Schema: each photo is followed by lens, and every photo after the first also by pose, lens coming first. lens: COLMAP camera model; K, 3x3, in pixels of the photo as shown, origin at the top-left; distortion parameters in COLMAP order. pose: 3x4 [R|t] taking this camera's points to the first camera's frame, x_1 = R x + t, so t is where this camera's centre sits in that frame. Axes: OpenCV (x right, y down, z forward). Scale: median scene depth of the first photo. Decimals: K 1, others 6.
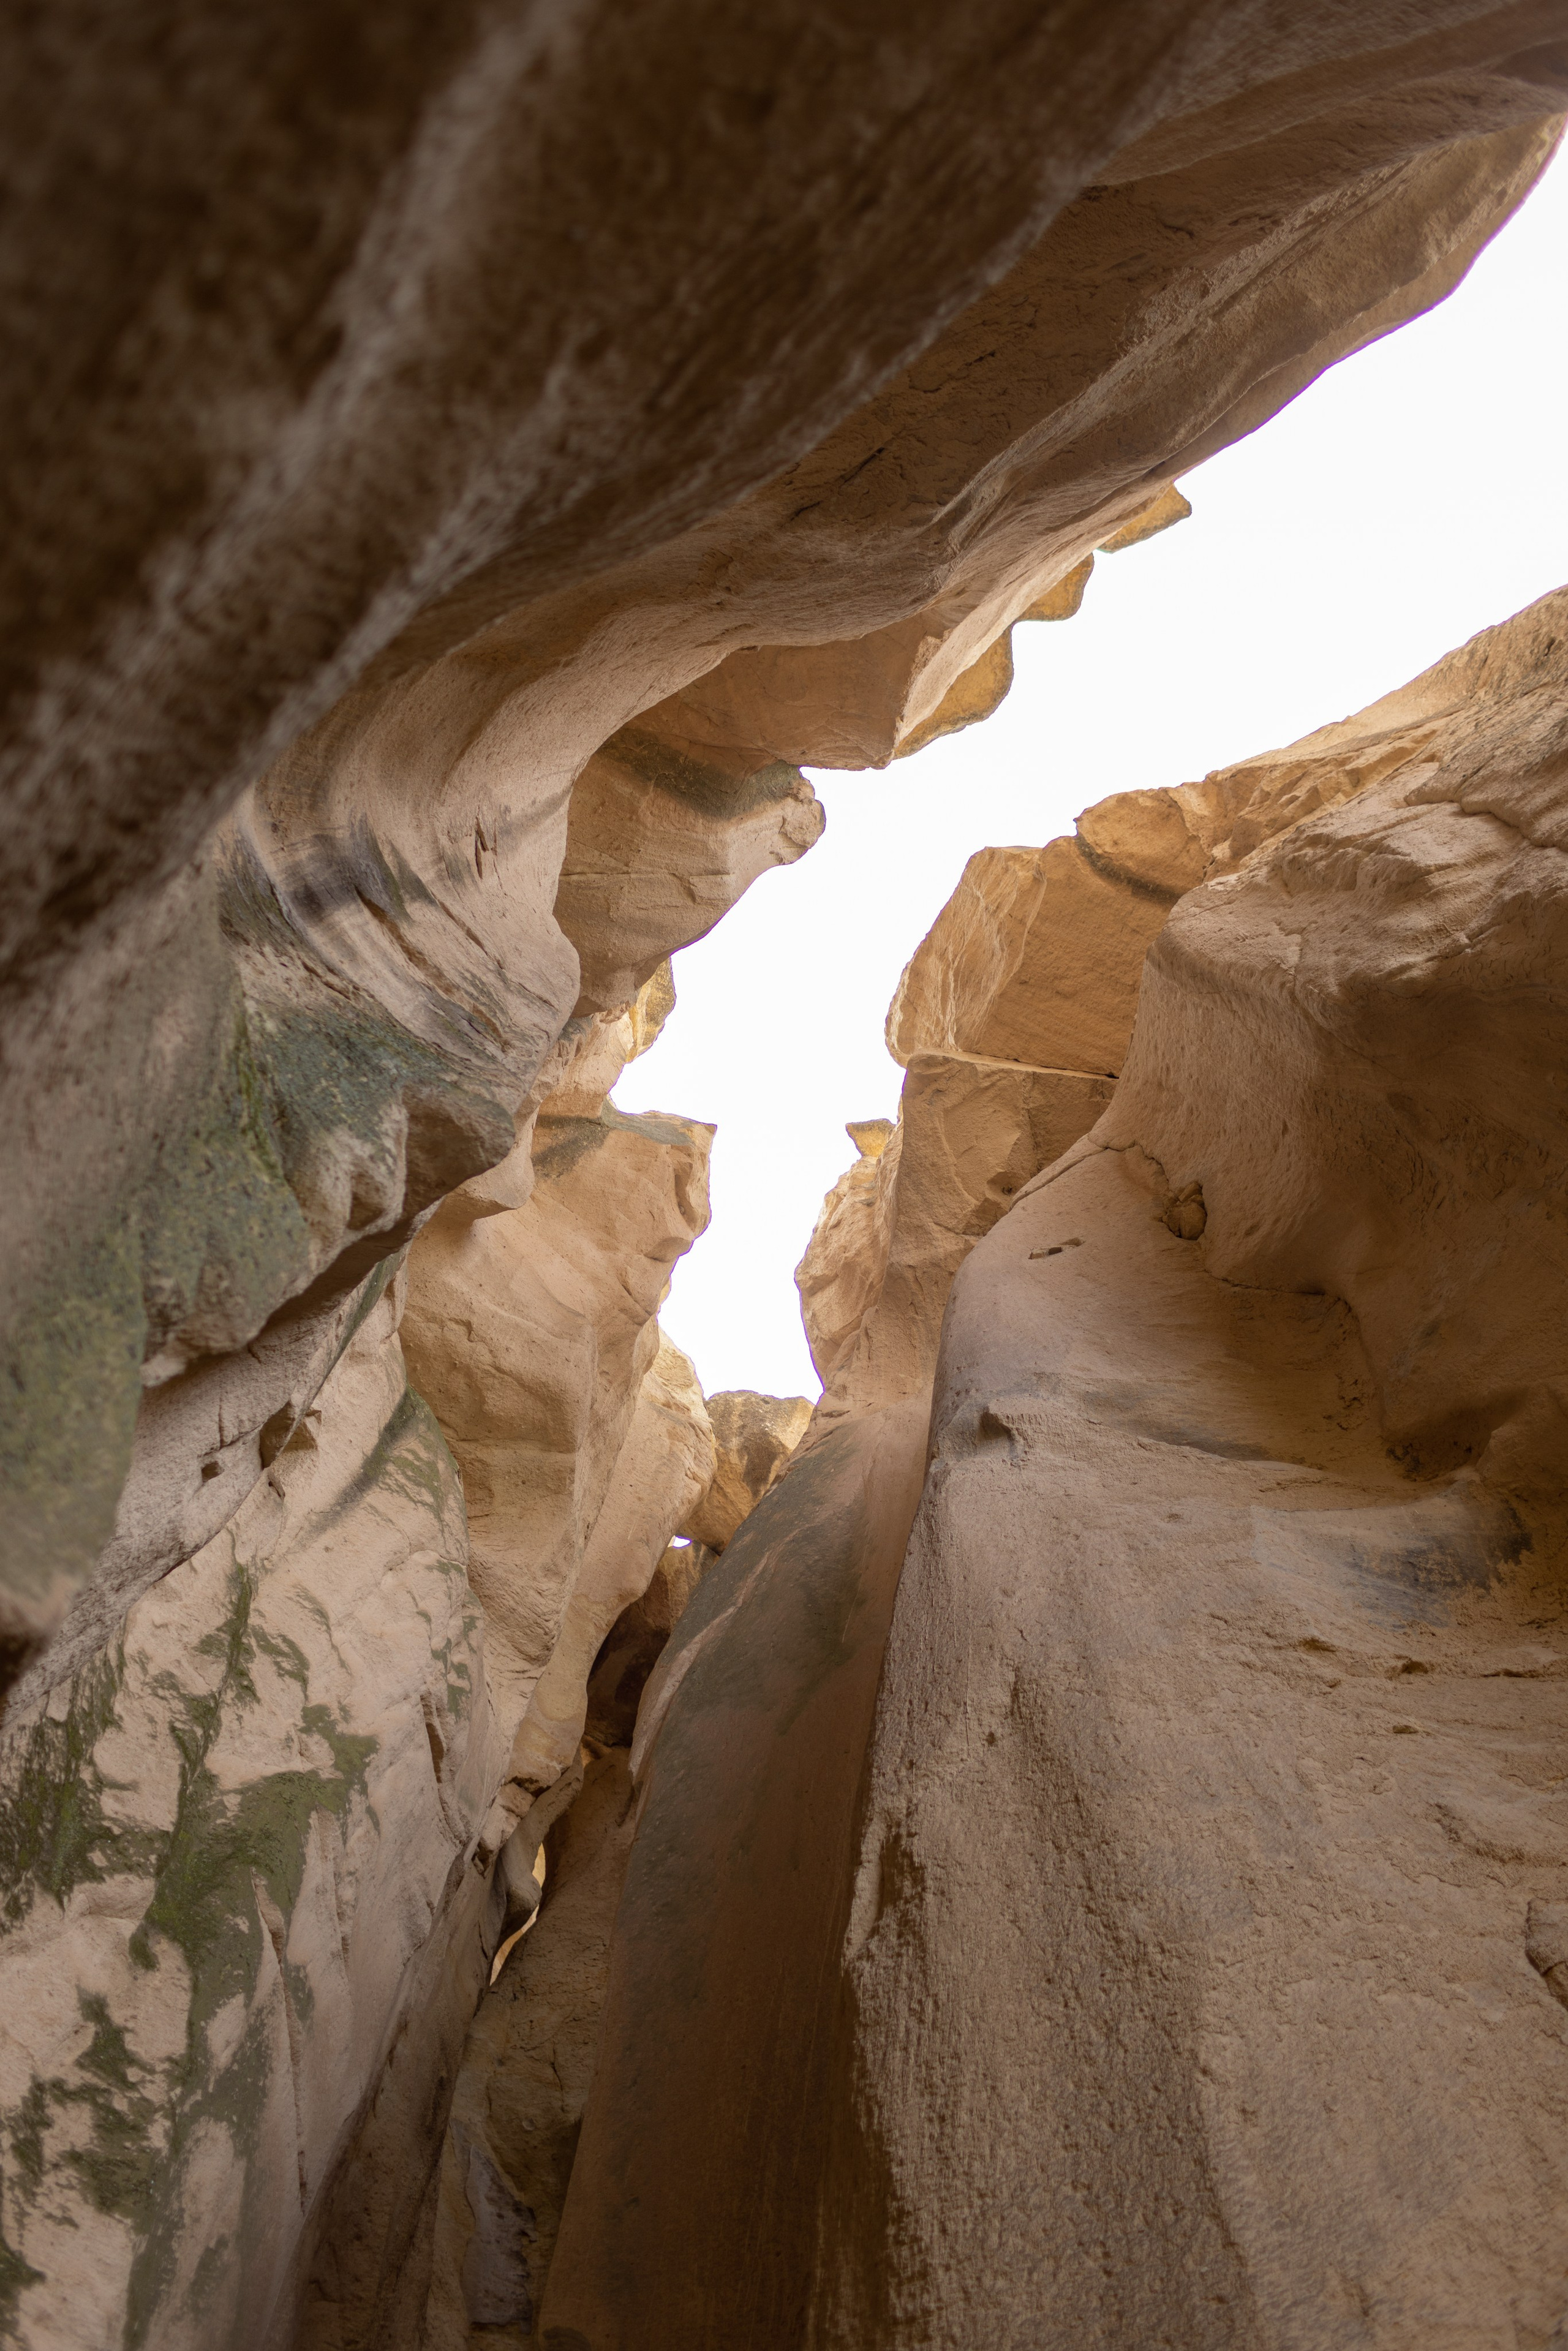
lens RADIAL K [[2207.0, 0, 784.4], [0, 2207.0, 1172.2], [0, 0, 1]] dist [0.007954, 0.000928]
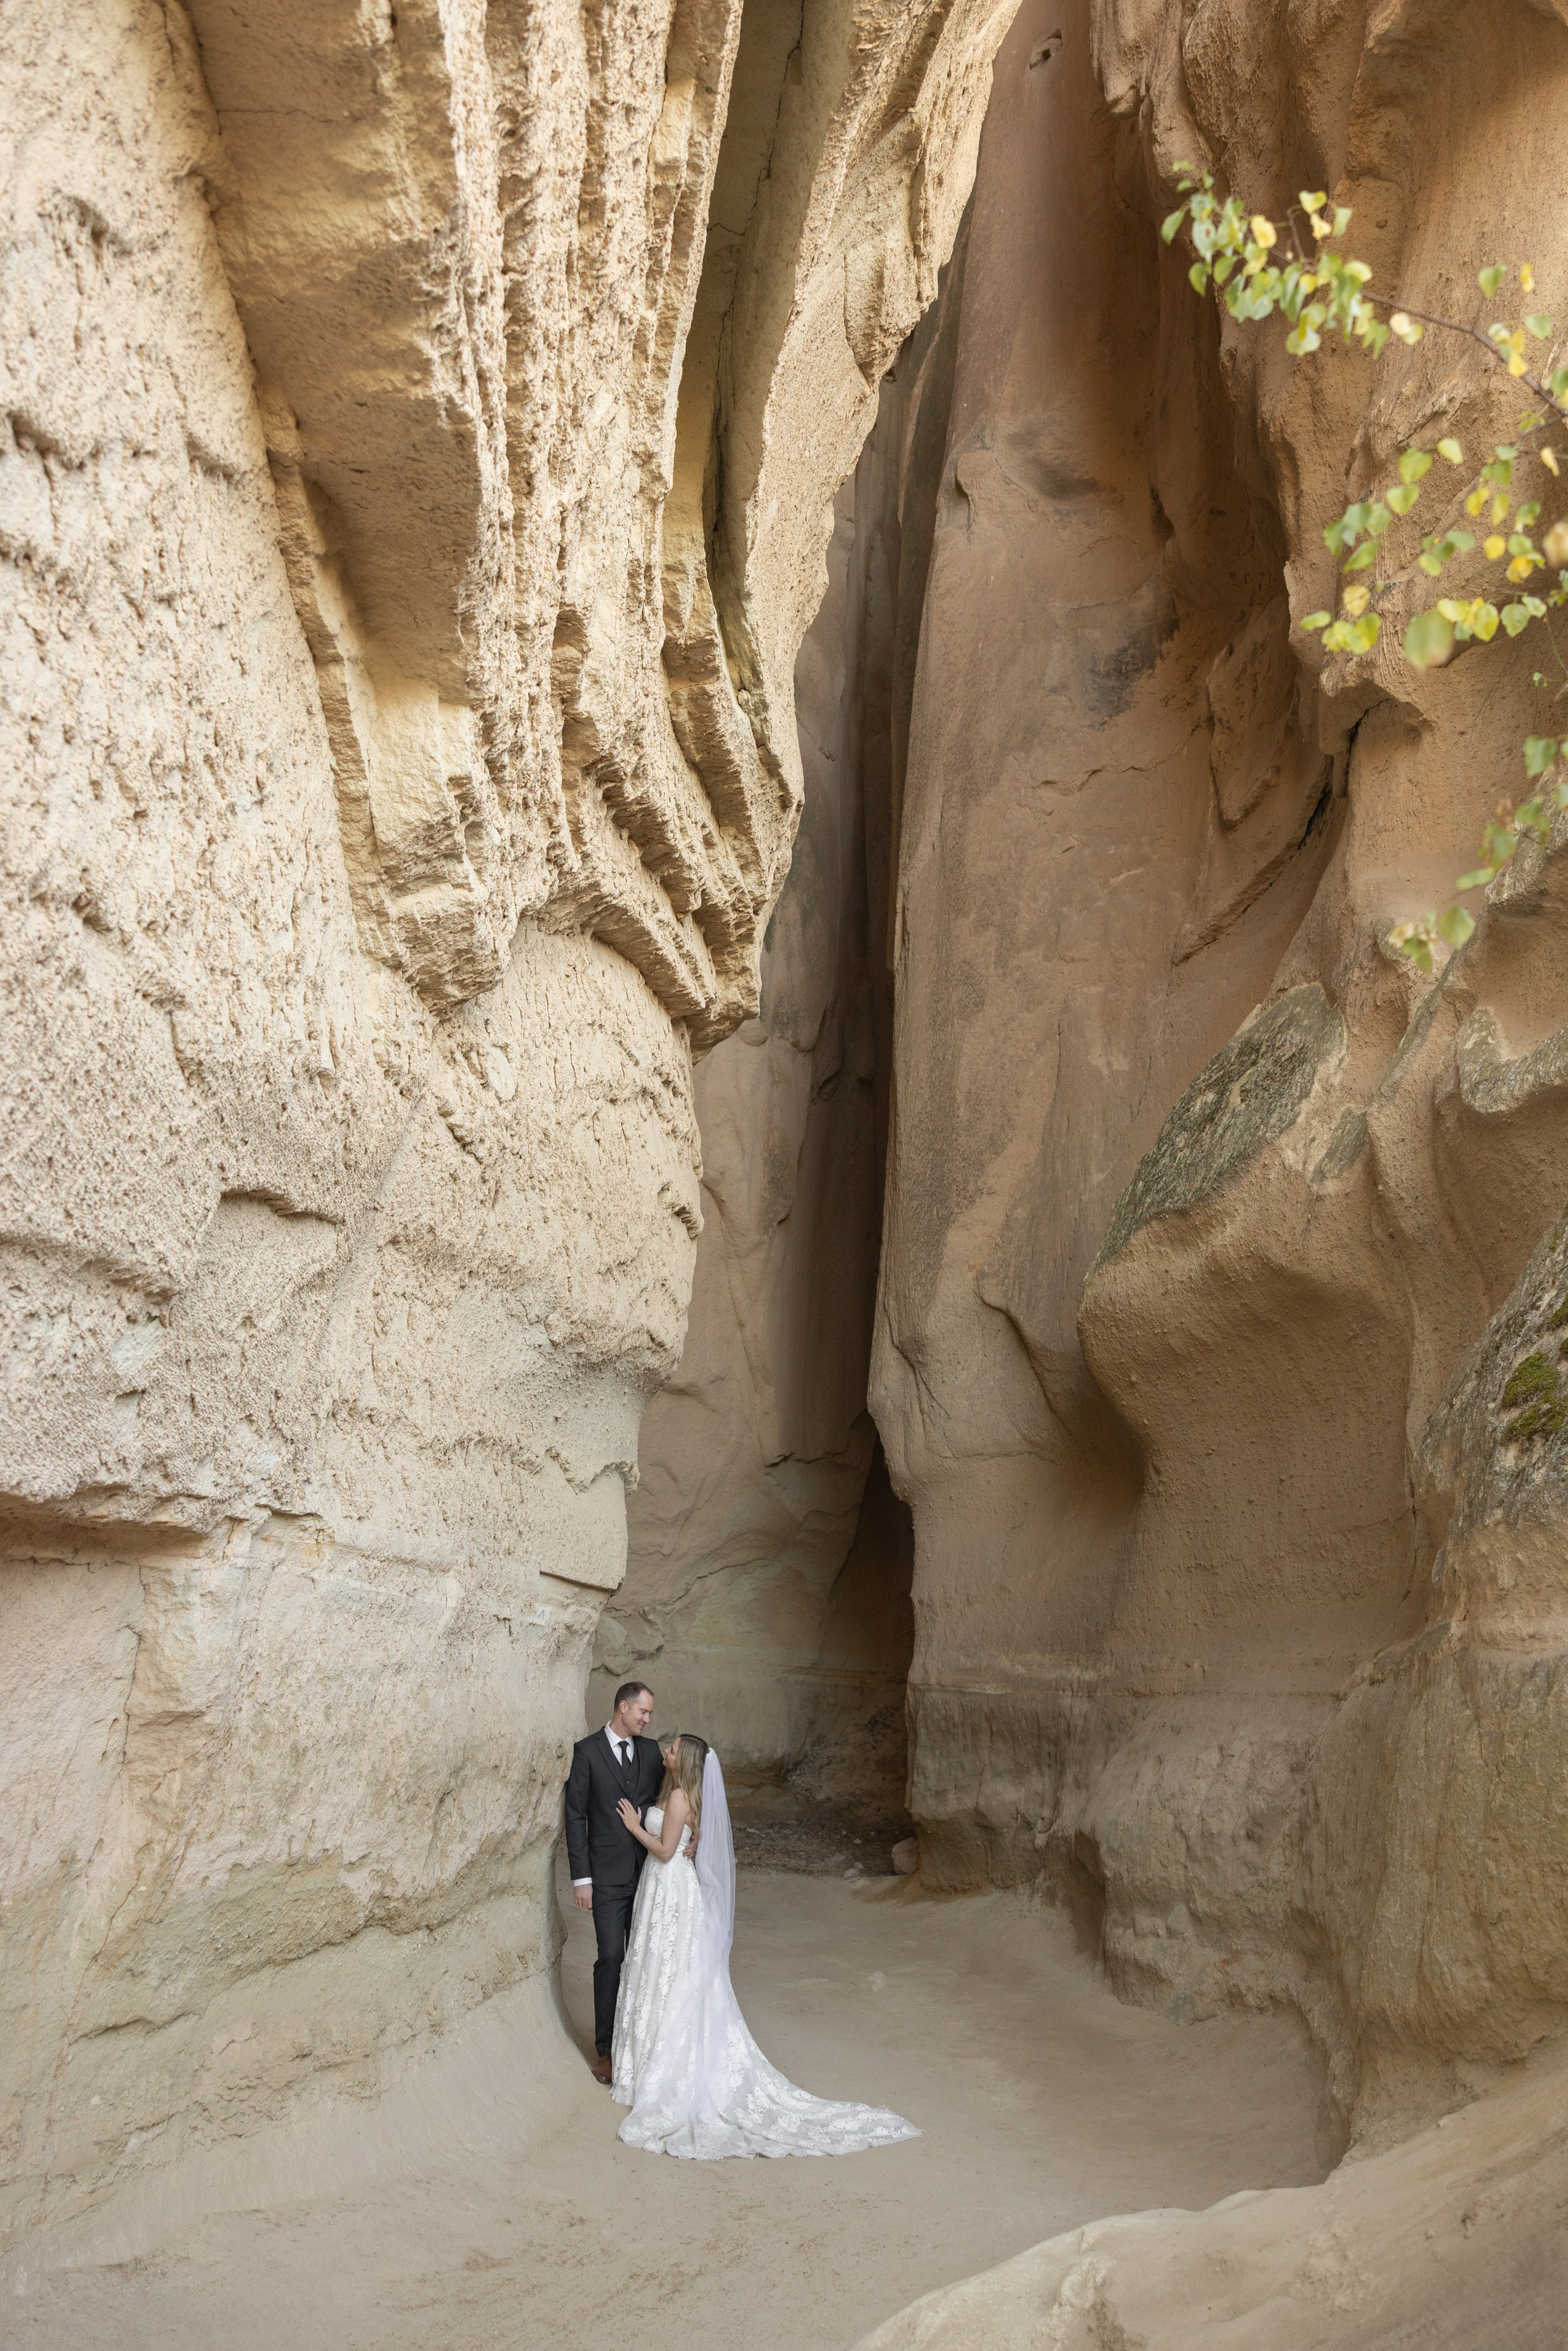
lens RADIAL K [[1830.2, 0, 773.9], [0, 1830.2, 1174.3], [0, 0, 1]] dist [0.009154, 0.003194]
pose [[0.878568, -0.159828, -0.450081, 0.603836], [0.467431, 0.481306, 0.741520, -0.878676], [0.098111, -0.861858, 0.497569, -0.255633]]
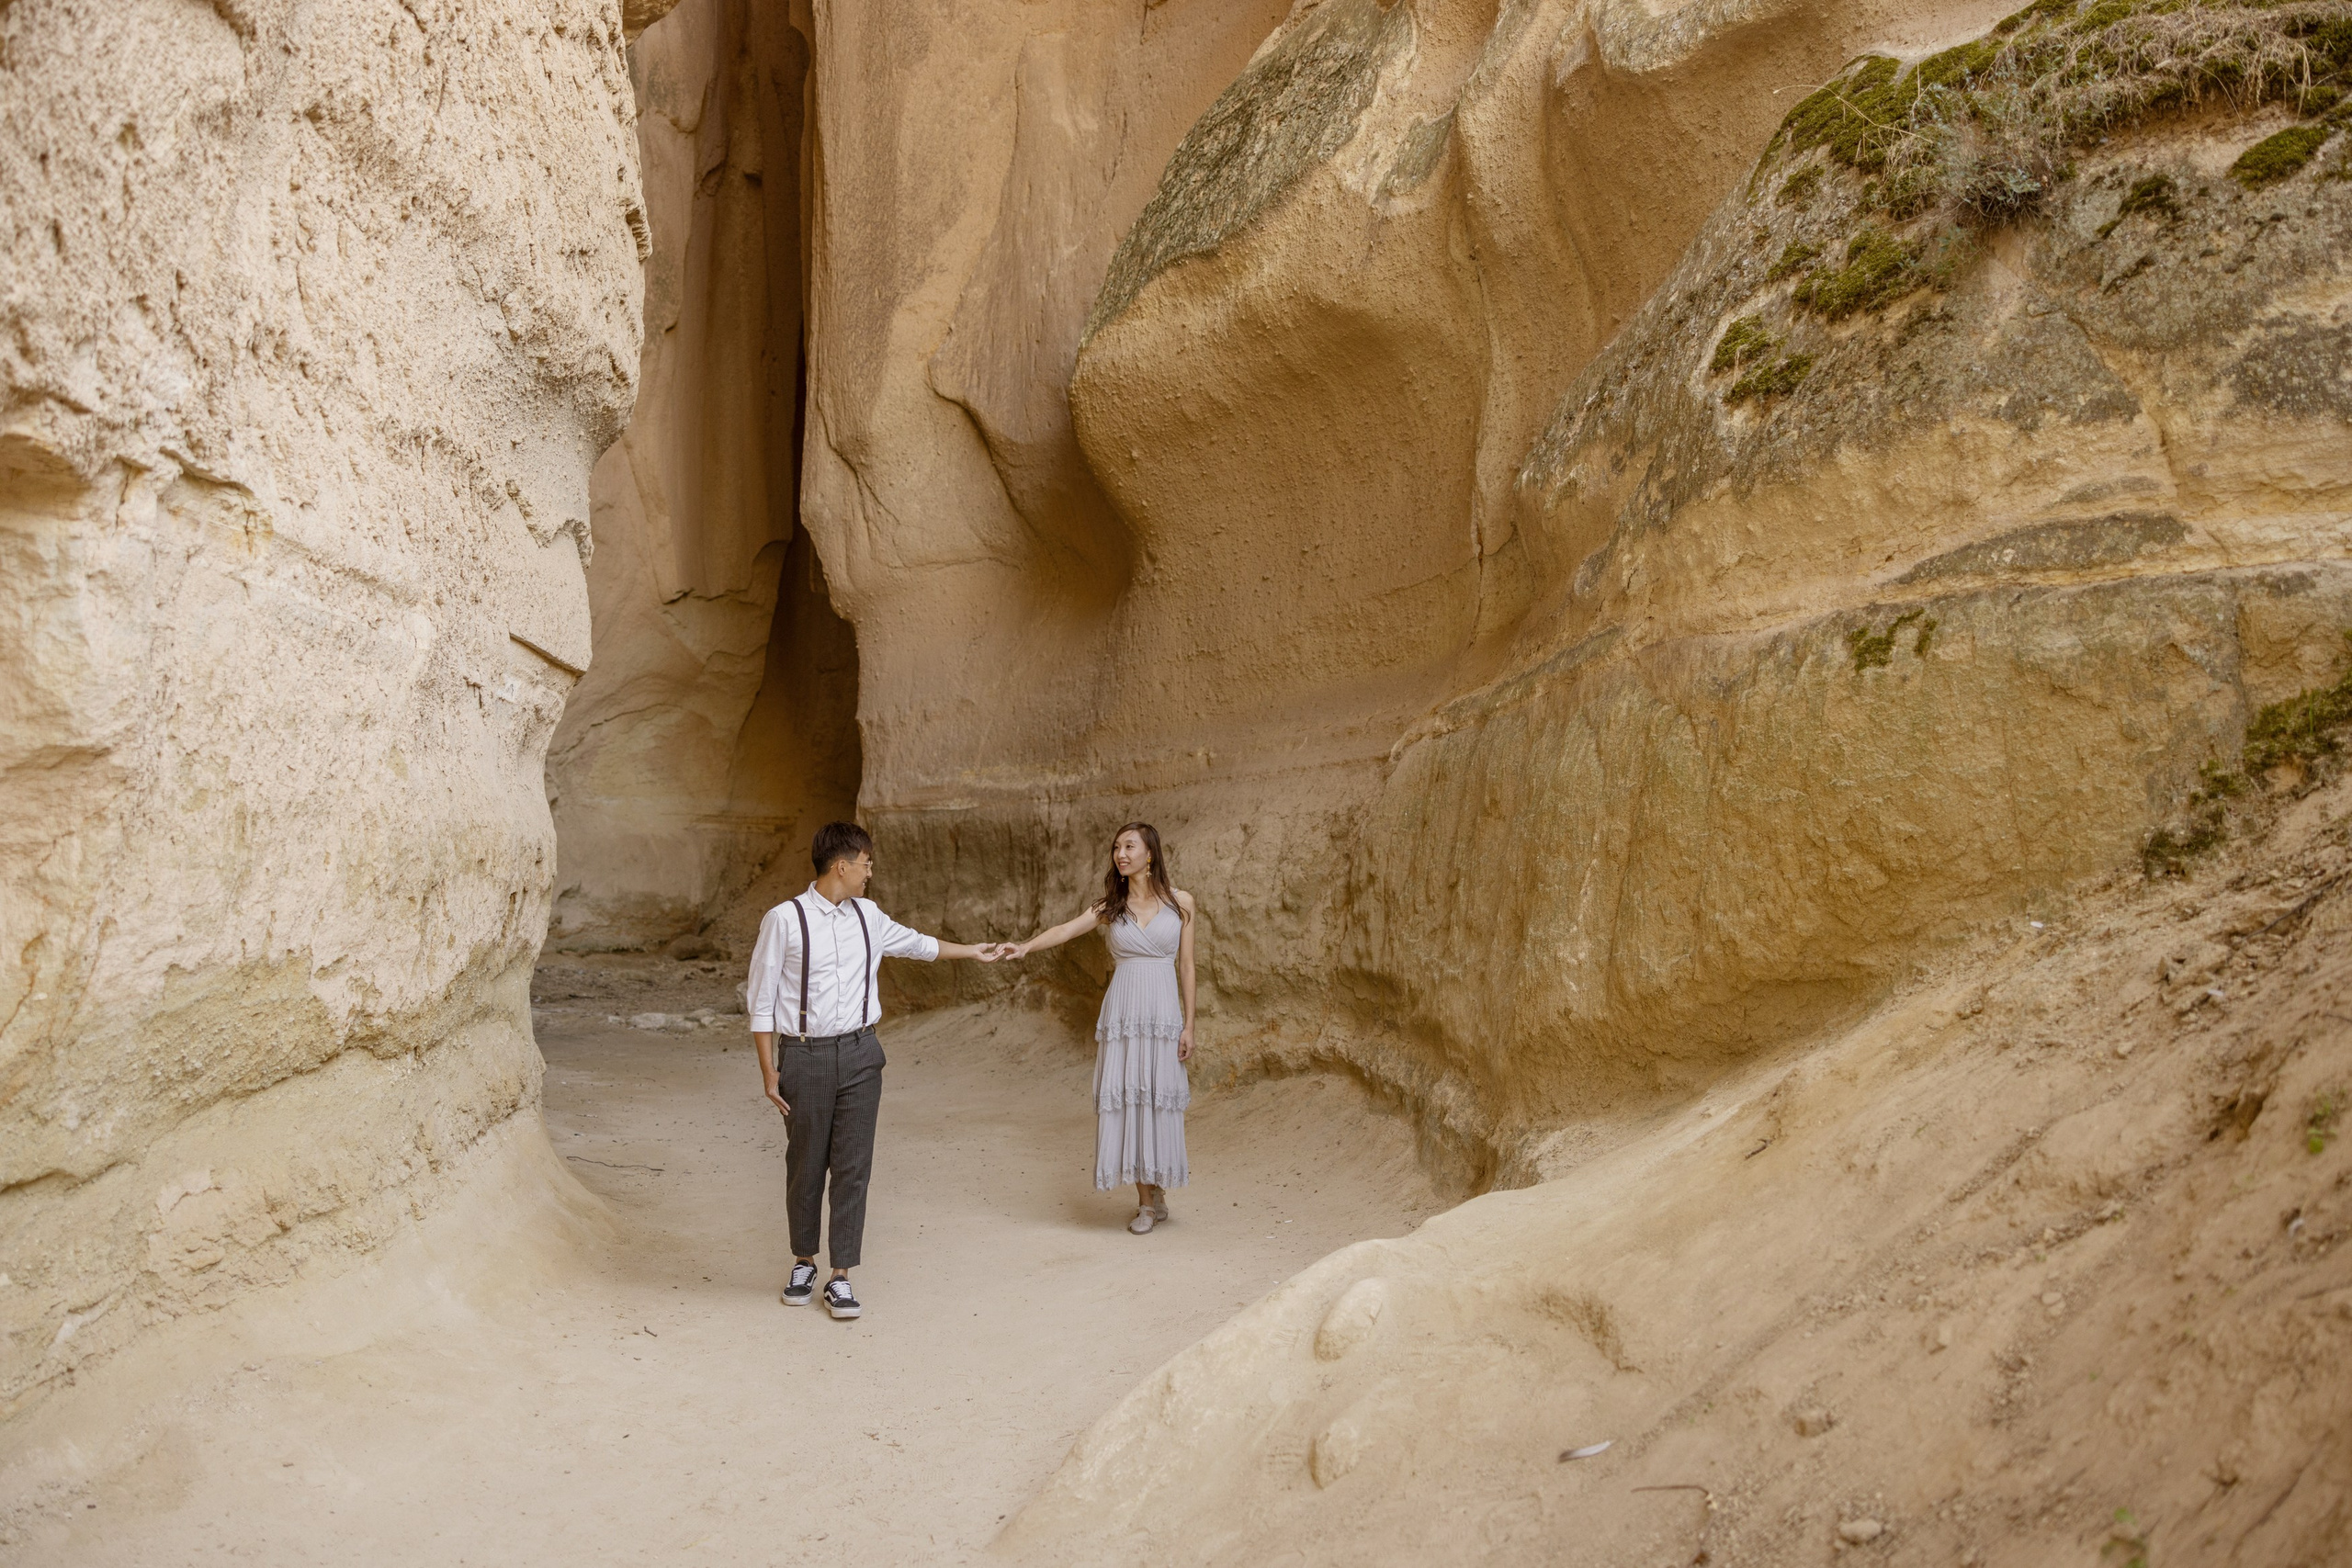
lens RADIAL K [[1835.0, 0, 1172.2], [0, 1835.0, 771.1], [0, 0, 1]] dist [0.008715, 0.004902]
pose [[0.974764, -0.096393, -0.201356, 0.491841], [0.220894, 0.286074, 0.932399, -0.794042], [-0.032274, -0.953347, 0.300147, -0.261777]]
